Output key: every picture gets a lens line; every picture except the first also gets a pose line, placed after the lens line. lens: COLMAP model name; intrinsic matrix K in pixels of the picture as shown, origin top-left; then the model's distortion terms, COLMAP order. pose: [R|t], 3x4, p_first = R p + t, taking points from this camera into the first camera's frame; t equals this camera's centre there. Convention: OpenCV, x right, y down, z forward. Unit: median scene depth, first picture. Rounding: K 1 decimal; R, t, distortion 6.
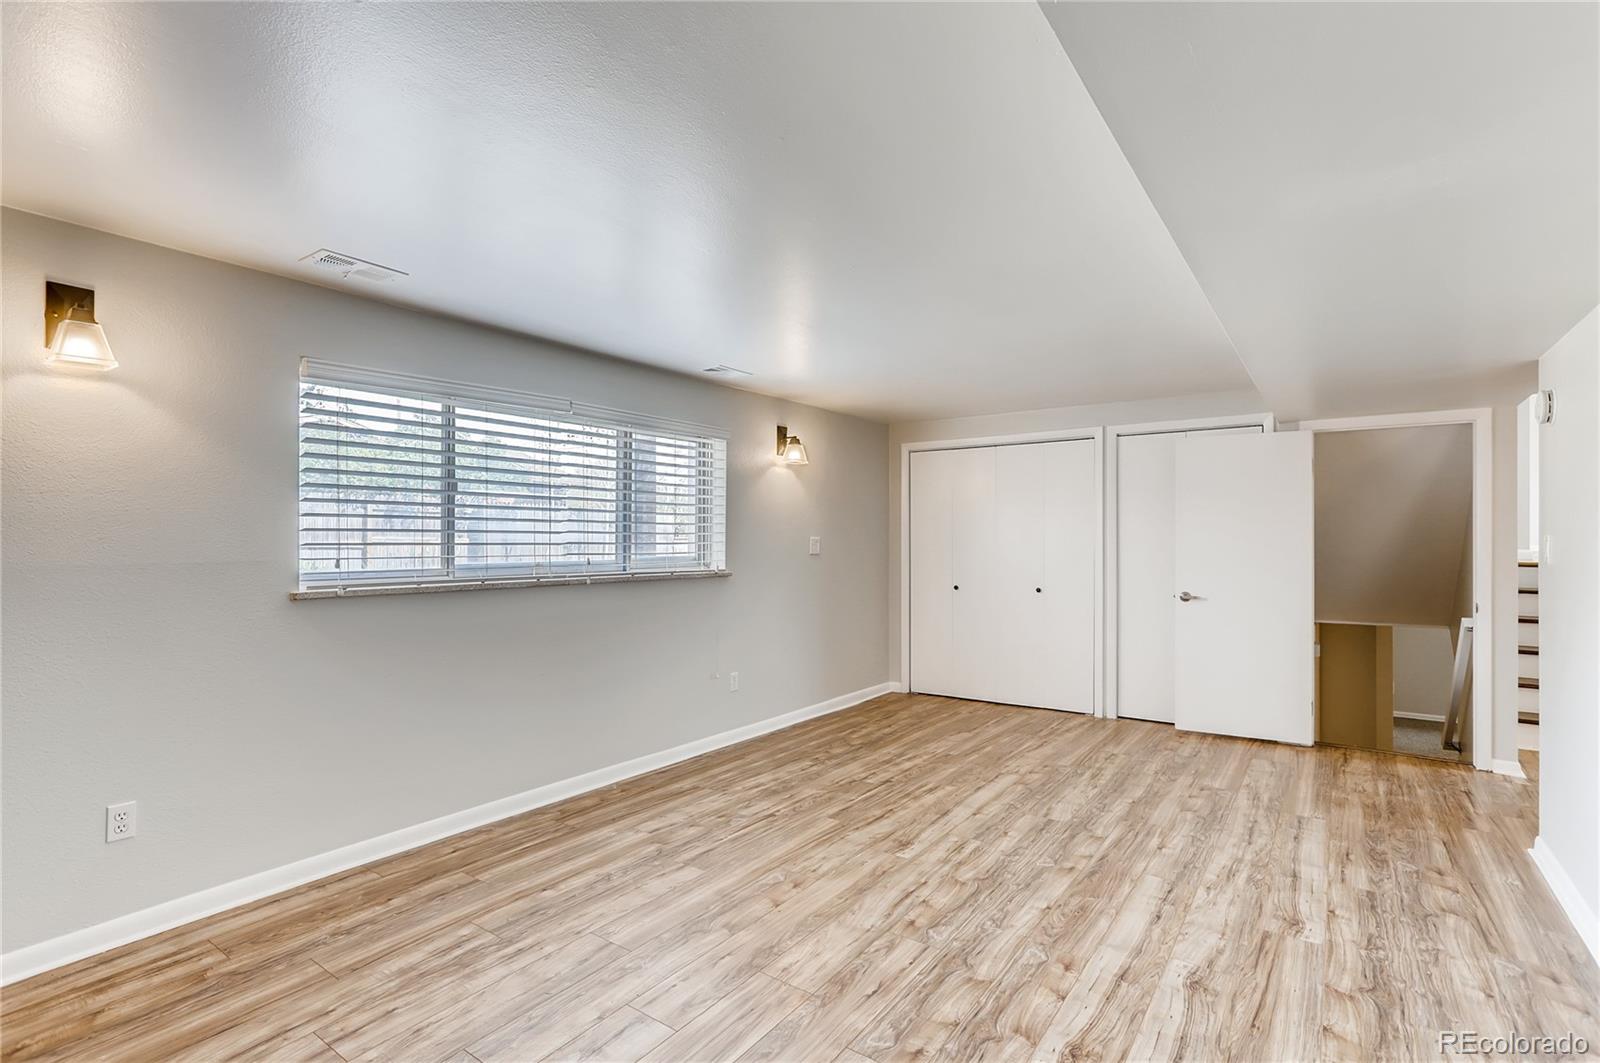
lens RADIAL K [[779.5, 0, 802.2], [0, 779.5, 532.2], [0, 0, 1]] dist [-0.028381, 0.021362]
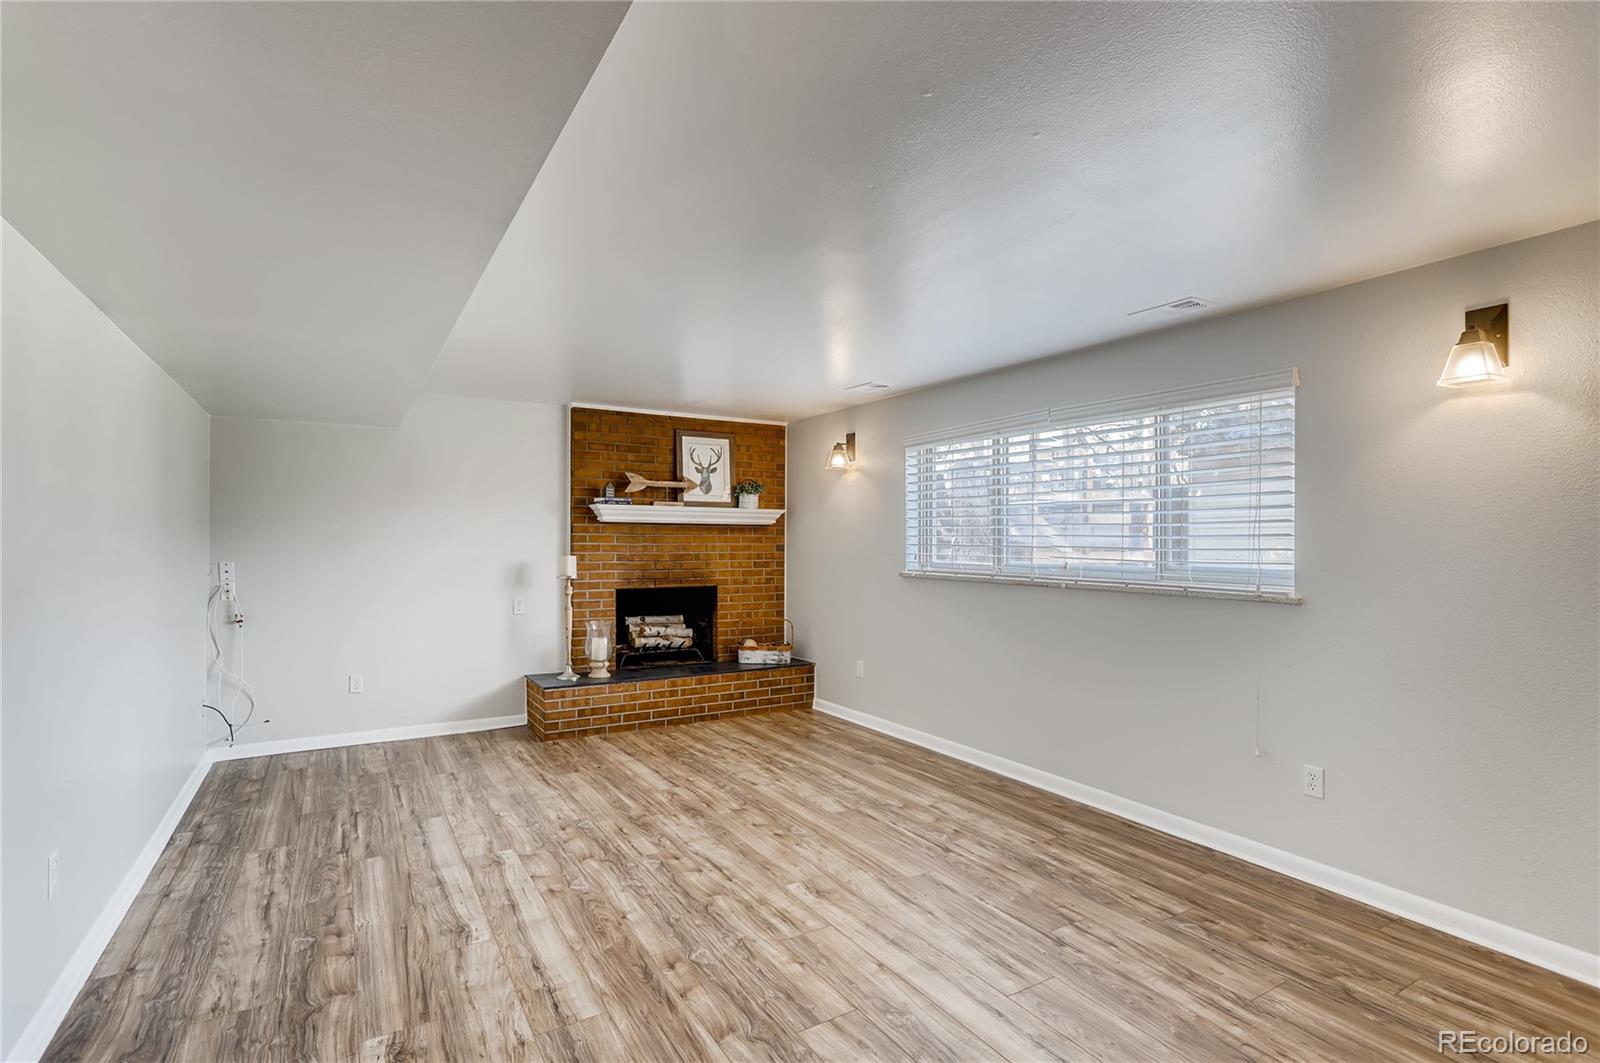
lens RADIAL K [[779.5, 0, 802.2], [0, 779.5, 532.2], [0, 0, 1]] dist [-0.028381, 0.021362]
pose [[-0.407715, -0.012184, -0.913028, 0.973703], [0.006407, 0.999848, -0.016204, 0.011471], [0.913087, -0.012456, -0.407575, 1.390424]]
